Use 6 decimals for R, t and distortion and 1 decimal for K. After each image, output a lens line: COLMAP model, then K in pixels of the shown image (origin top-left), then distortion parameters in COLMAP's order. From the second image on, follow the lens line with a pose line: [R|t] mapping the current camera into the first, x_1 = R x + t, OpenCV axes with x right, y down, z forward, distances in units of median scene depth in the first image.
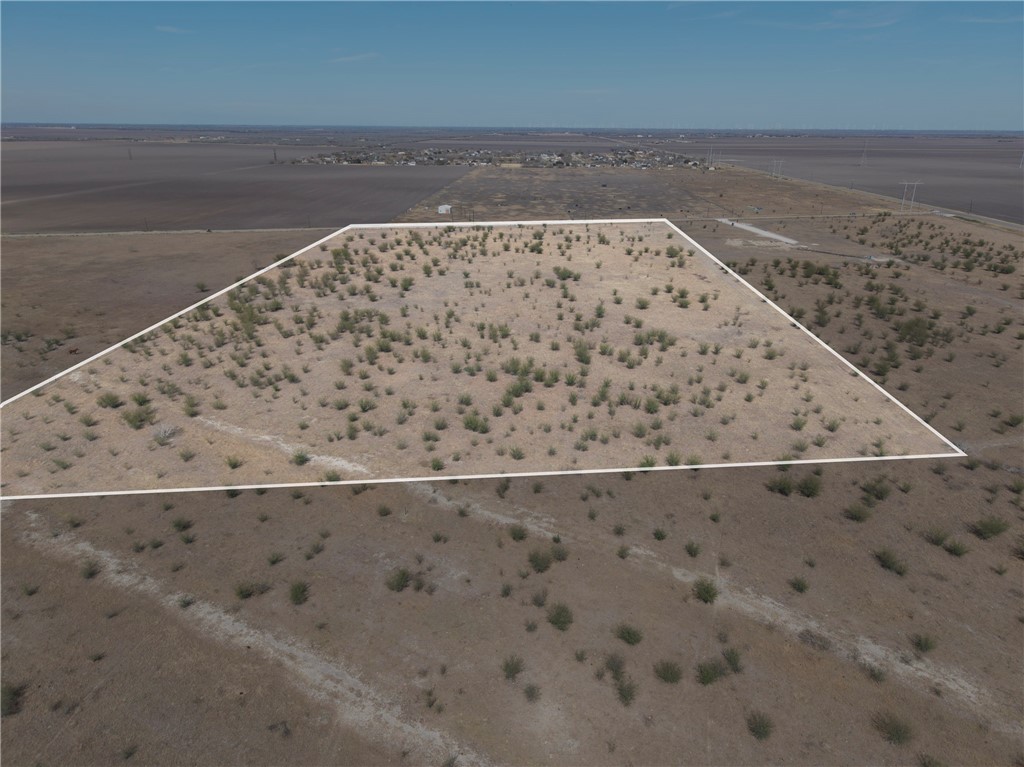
lens RADIAL K [[683.5, 0, 512.6], [0, 683.5, 385.8], [0, 0, 1]] dist [0.027432, -0.026572]
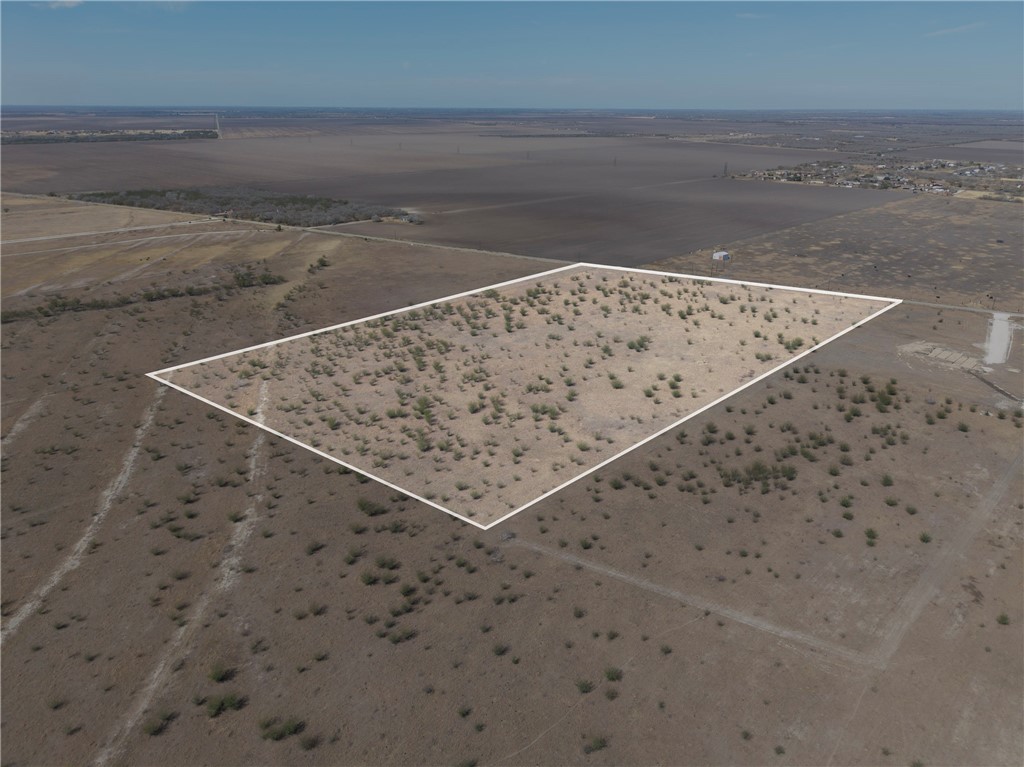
lens RADIAL K [[683.5, 0, 514.4], [0, 683.5, 383.0], [0, 0, 1]] dist [0.027432, -0.026572]
pose [[0.732196, 0.251972, -0.632771, 1.286627], [-0.241352, 0.964752, 0.104894, -0.320141], [0.636898, 0.075918, 0.767201, -0.073729]]
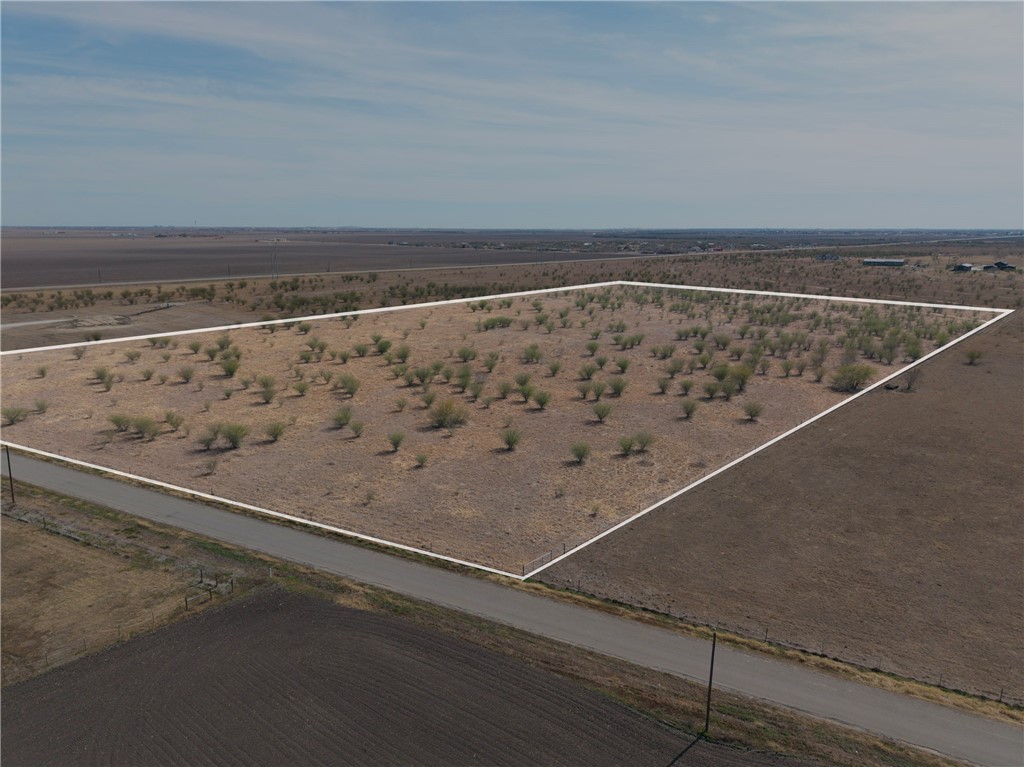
lens RADIAL K [[683.5, 0, 513.9], [0, 683.5, 391.8], [0, 0, 1]] dist [0.027432, -0.026572]
pose [[-0.758066, -0.162709, 0.631554, -0.918176], [0.225495, 0.843260, 0.487918, -0.940252], [-0.611954, 0.512286, -0.602557, 2.893763]]
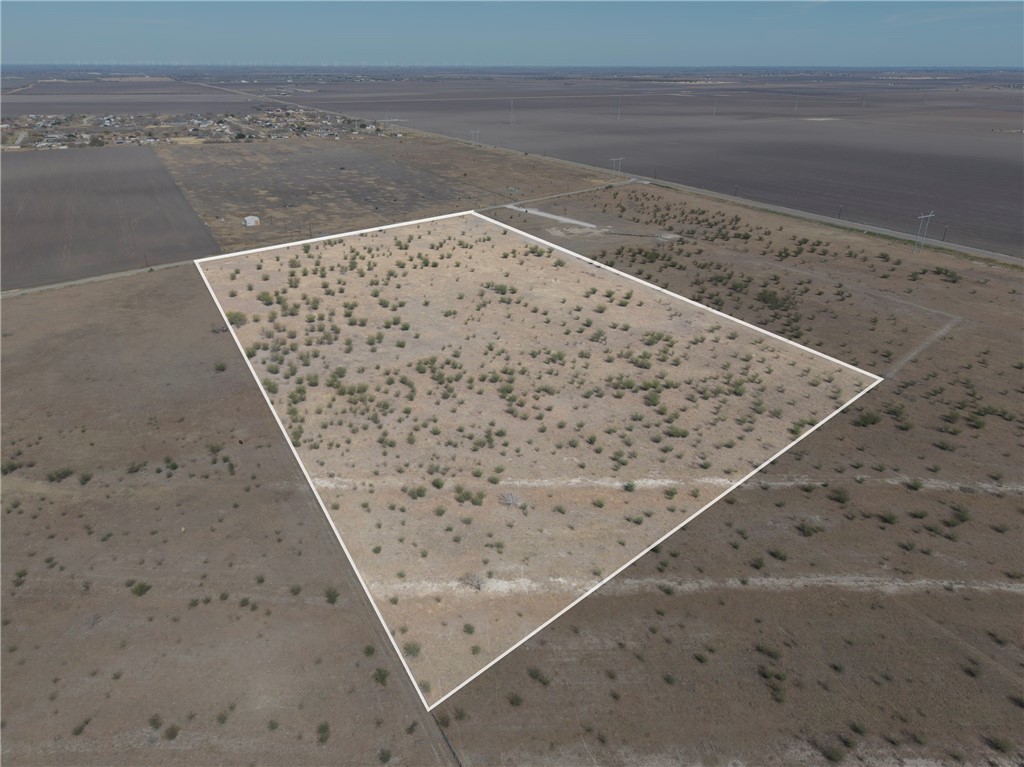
lens RADIAL K [[683.5, 0, 513.1], [0, 683.5, 384.4], [0, 0, 1]] dist [0.027432, -0.026572]
pose [[0.853014, -0.225972, 0.470430, -0.944813], [0.189166, 0.973977, 0.124843, -0.271207], [-0.486399, -0.017503, 0.873561, -0.105229]]
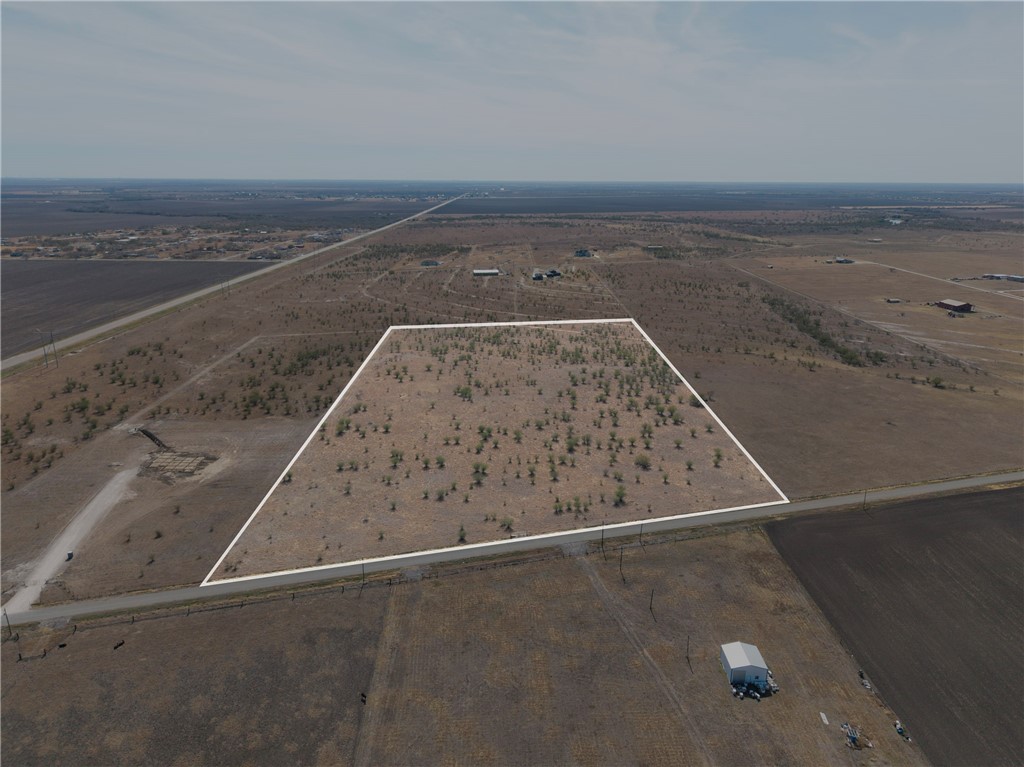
lens RADIAL K [[683.5, 0, 513.0], [0, 683.5, 381.4], [0, 0, 1]] dist [0.027432, -0.026572]
pose [[-0.998668, 0.000584, -0.051597, 0.098619], [-0.030985, 0.792805, 0.608687, -1.832346], [0.041262, 0.609475, -0.791731, 3.793622]]
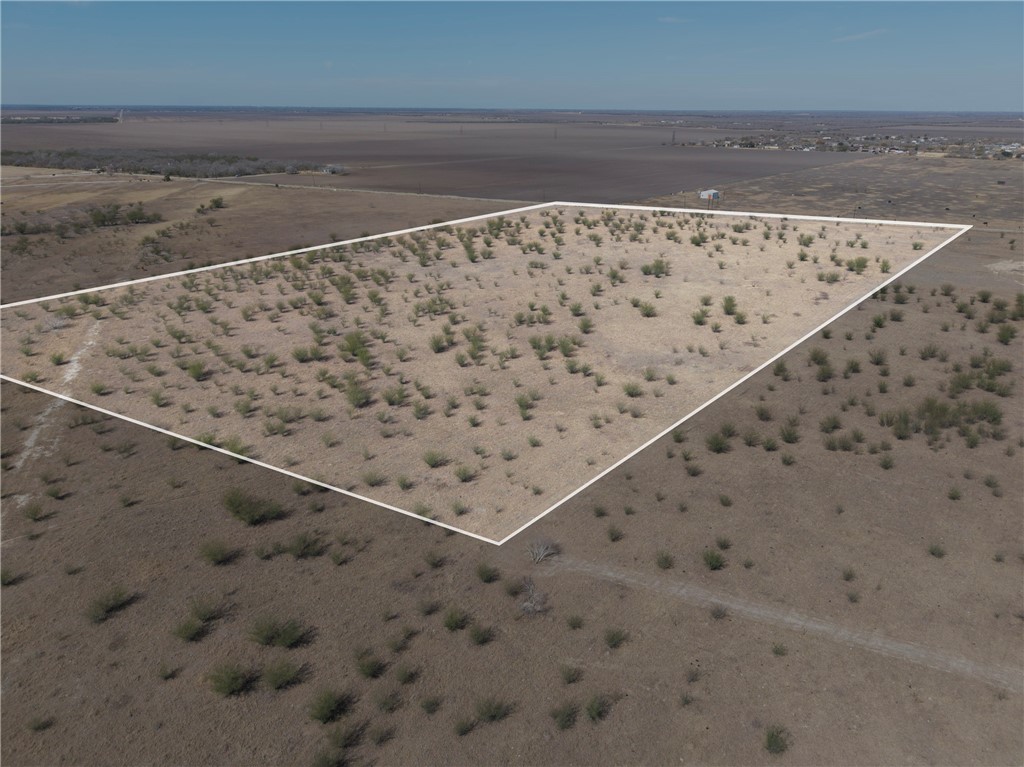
lens RADIAL K [[683.5, 0, 513.1], [0, 683.5, 386.5], [0, 0, 1]] dist [0.027432, -0.026572]
pose [[0.796559, 0.226583, -0.560495, 0.844289], [-0.215787, 0.972601, 0.086510, -0.105241], [0.564739, 0.052037, 0.823627, 0.376146]]
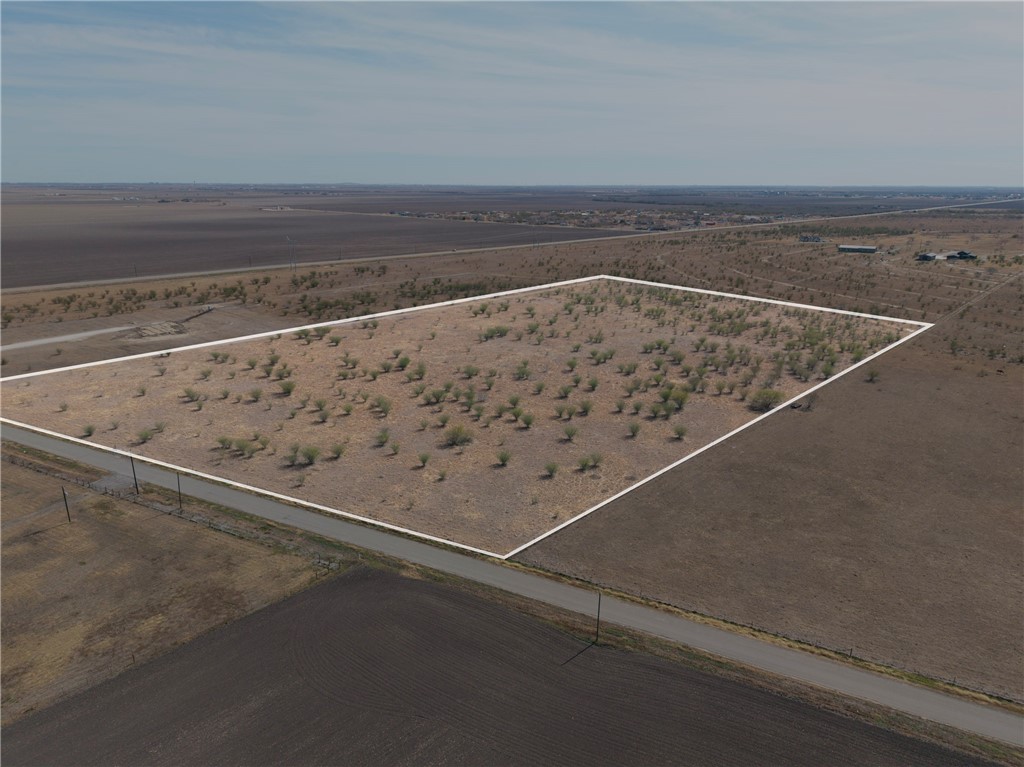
lens RADIAL K [[683.5, 0, 513.8], [0, 683.5, 387.5], [0, 0, 1]] dist [0.027432, -0.026572]
pose [[-0.757807, -0.197708, 0.621803, -1.100766], [0.224498, 0.815794, 0.532992, -1.180385], [-0.612640, 0.543499, -0.573830, 3.012347]]
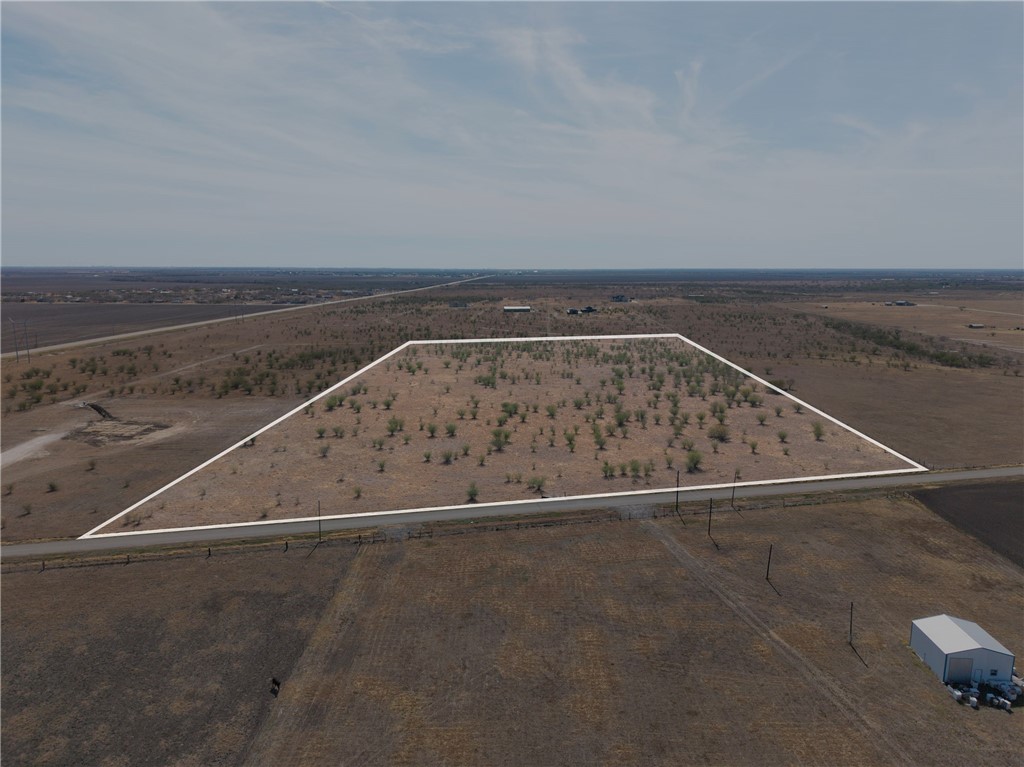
lens RADIAL K [[683.5, 0, 512.4], [0, 683.5, 378.2], [0, 0, 1]] dist [0.027432, -0.026572]
pose [[-0.999940, -0.010635, -0.002627, 0.076502], [-0.010509, 0.863449, 0.504327, -1.338610], [-0.003096, 0.504324, -0.863509, 3.623812]]
